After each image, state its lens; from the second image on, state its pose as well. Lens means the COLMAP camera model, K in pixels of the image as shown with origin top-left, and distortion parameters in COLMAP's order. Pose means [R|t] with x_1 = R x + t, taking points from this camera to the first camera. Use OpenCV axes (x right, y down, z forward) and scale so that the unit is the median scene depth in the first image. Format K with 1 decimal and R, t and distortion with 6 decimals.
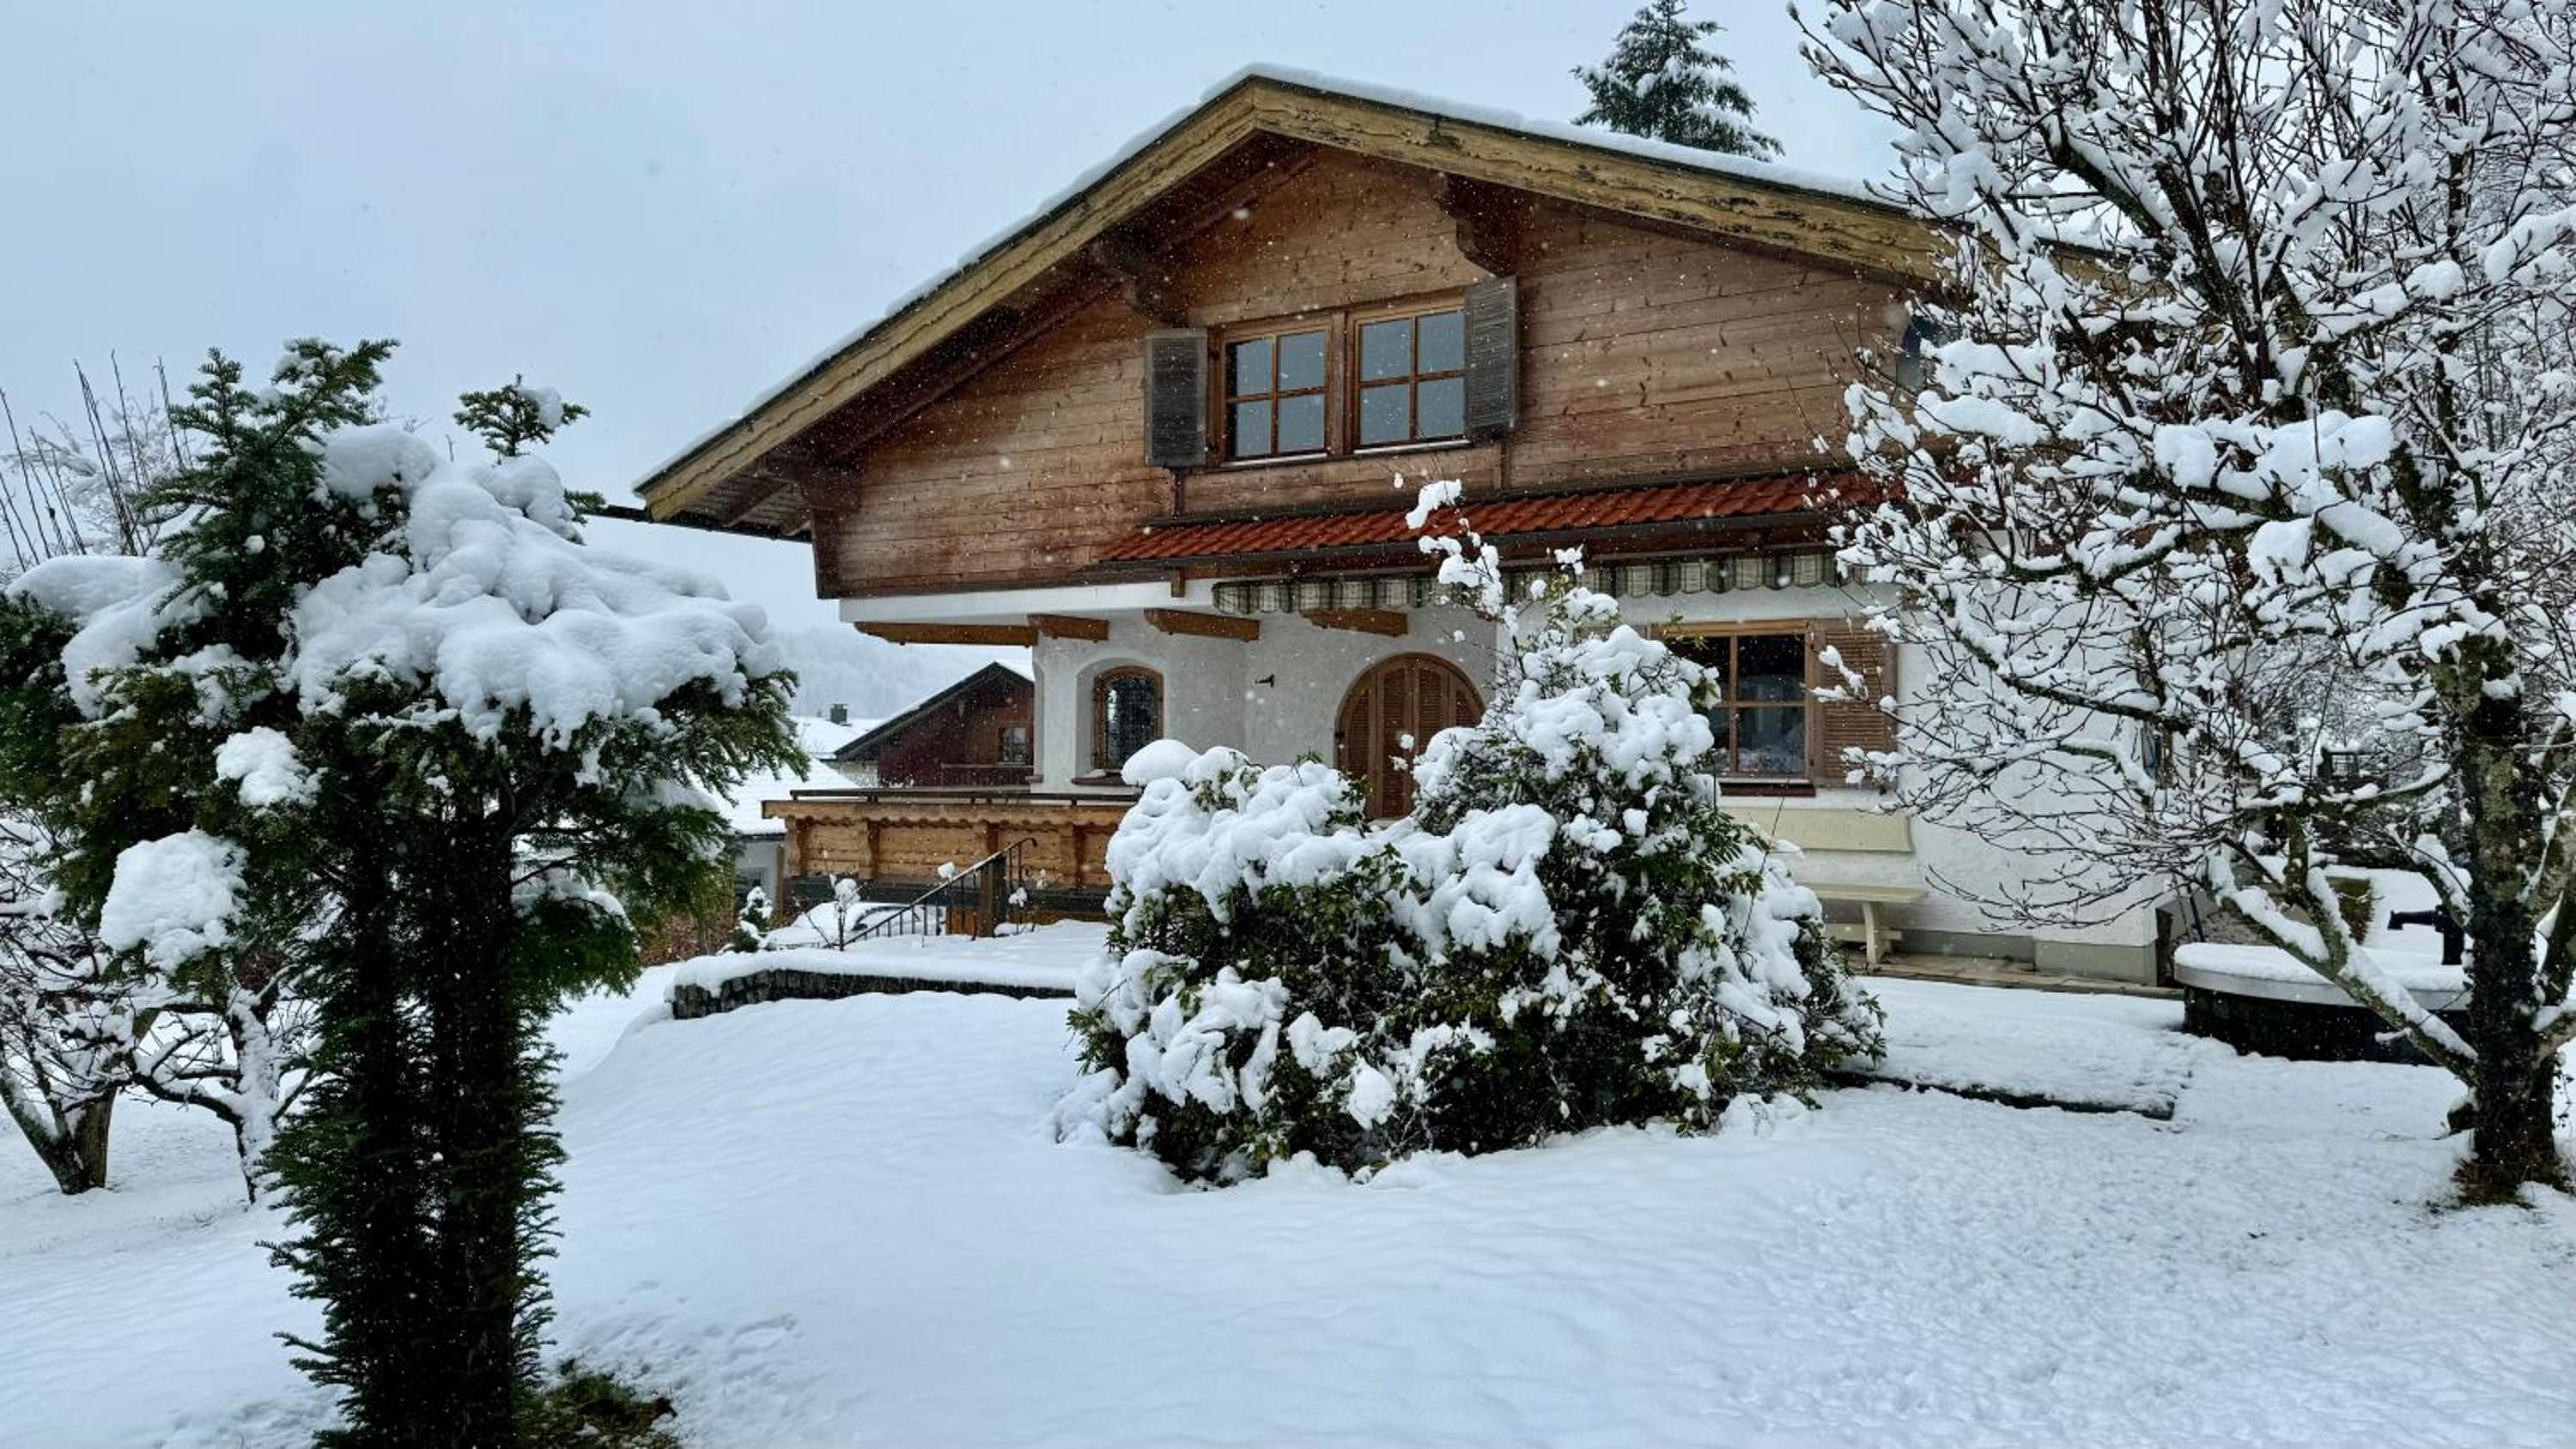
lens RADIAL K [[1672.2, 0, 1288.0], [0, 1672.2, 724.5], [0, 0, 1]] dist [0.002582, 0.000058]
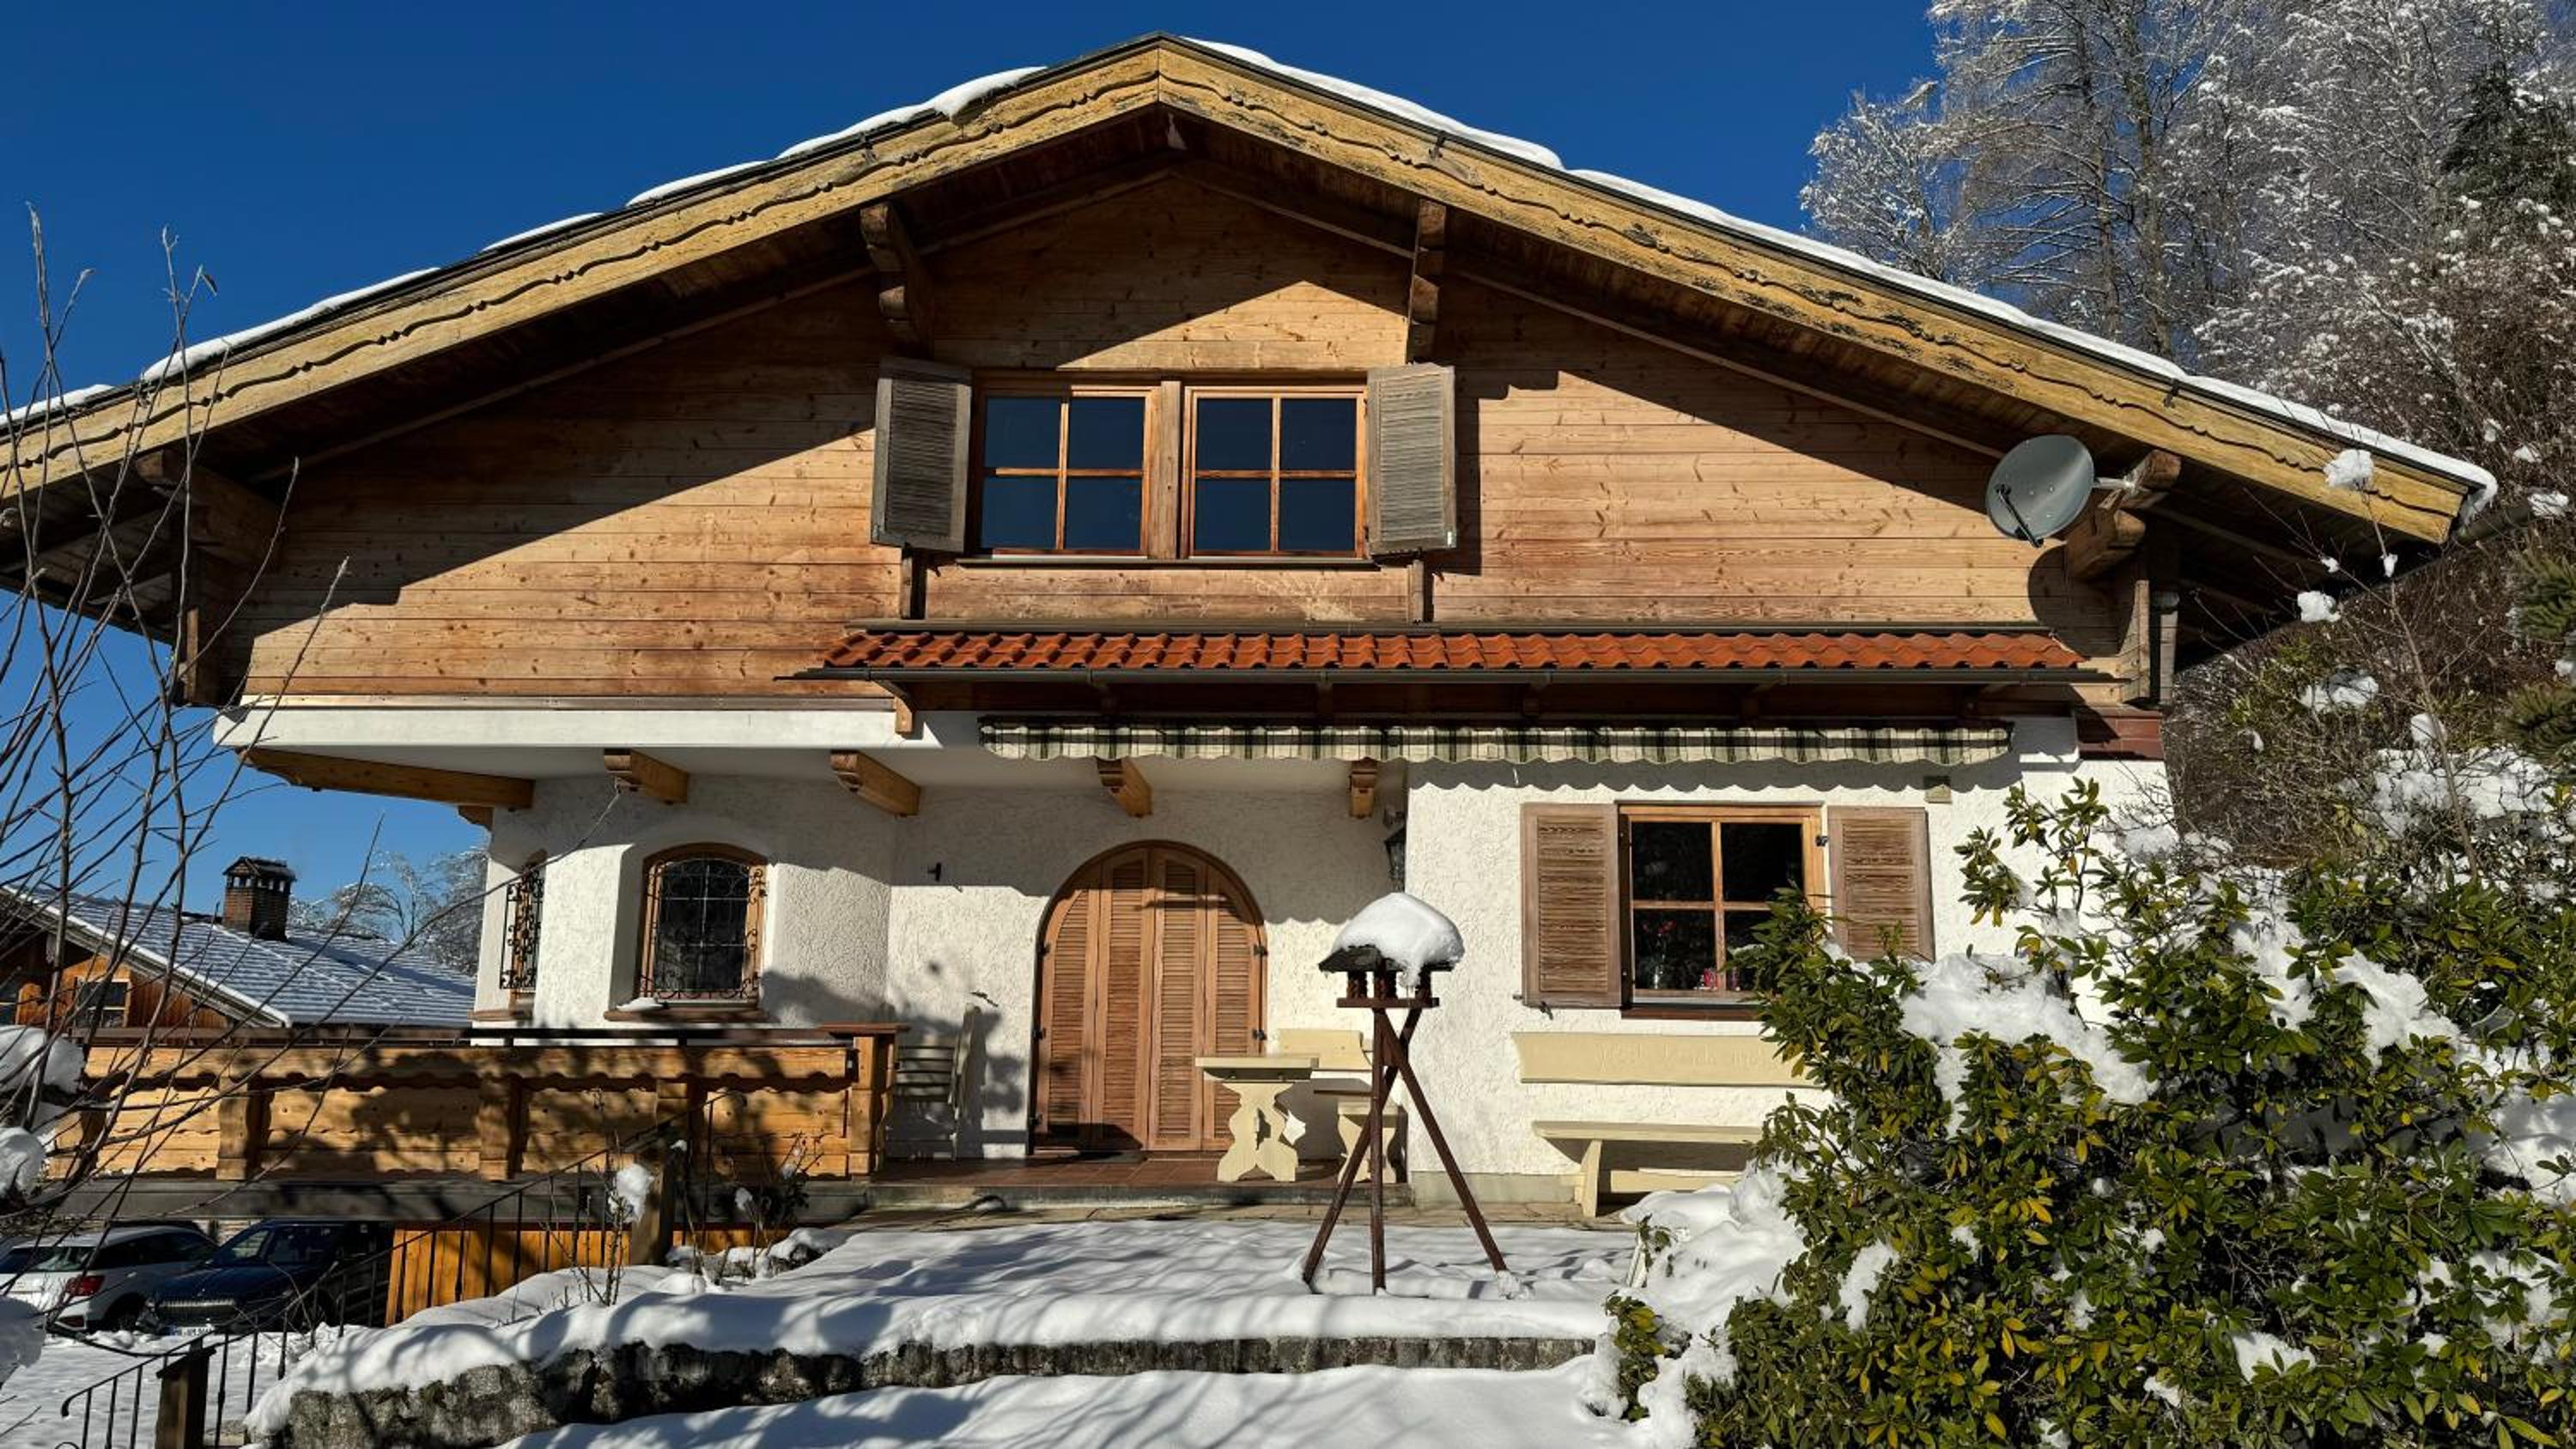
lens RADIAL K [[1672.2, 0, 1288.0], [0, 1672.2, 724.5], [0, 0, 1]] dist [0.002582, 0.000058]
pose [[0.859976, 0.099663, 0.500509, -0.328909], [-0.012464, 0.984555, -0.174631, 0.045562], [-0.510183, 0.143940, 0.847935, 0.402522]]
